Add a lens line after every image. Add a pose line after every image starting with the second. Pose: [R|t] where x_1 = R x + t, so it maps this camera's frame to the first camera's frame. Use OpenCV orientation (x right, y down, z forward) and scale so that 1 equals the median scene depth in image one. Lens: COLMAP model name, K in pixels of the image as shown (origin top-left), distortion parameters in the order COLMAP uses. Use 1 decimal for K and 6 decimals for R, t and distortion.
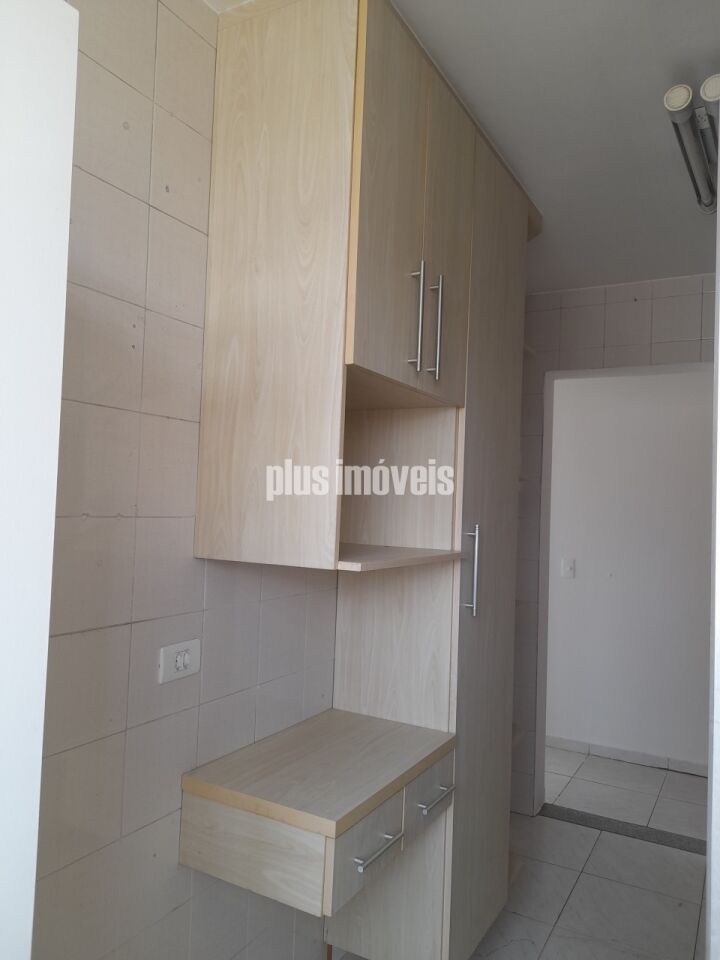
lens RADIAL K [[701.9, 0, 361.7], [0, 701.9, 481.6], [0, 0, 1]] dist [0.043514, -0.039358]
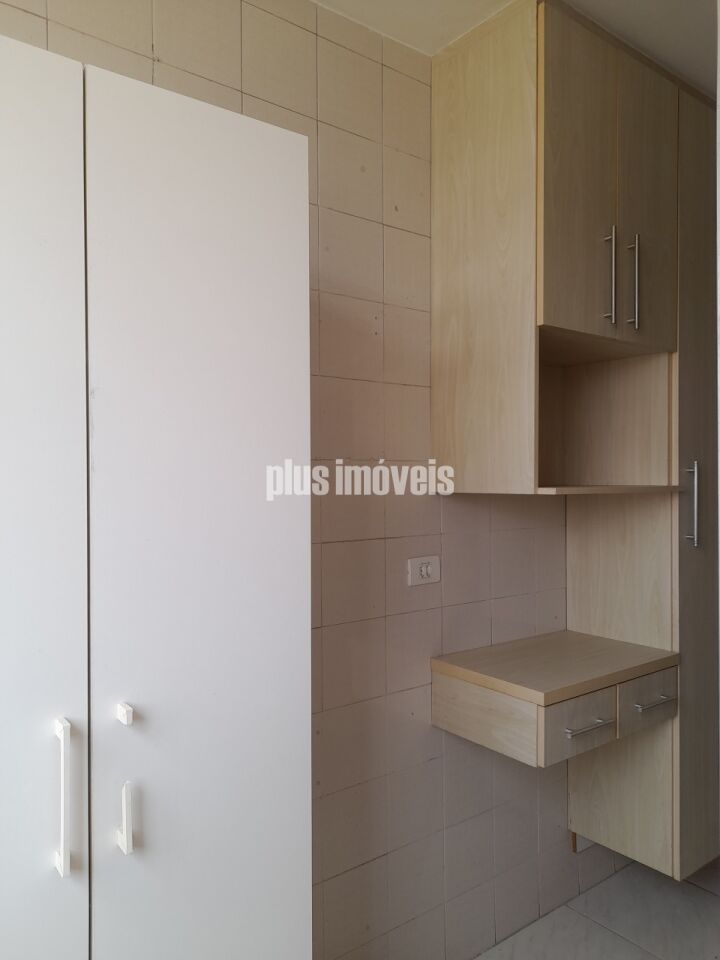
lens RADIAL K [[701.9, 0, 359.4], [0, 701.9, 481.5], [0, 0, 1]] dist [0.043514, -0.039358]
pose [[0.917260, -0.039771, -0.396298, 0.150574], [0.051595, 0.998483, 0.019216, 0.056389], [0.394933, -0.038073, 0.917921, -0.227692]]
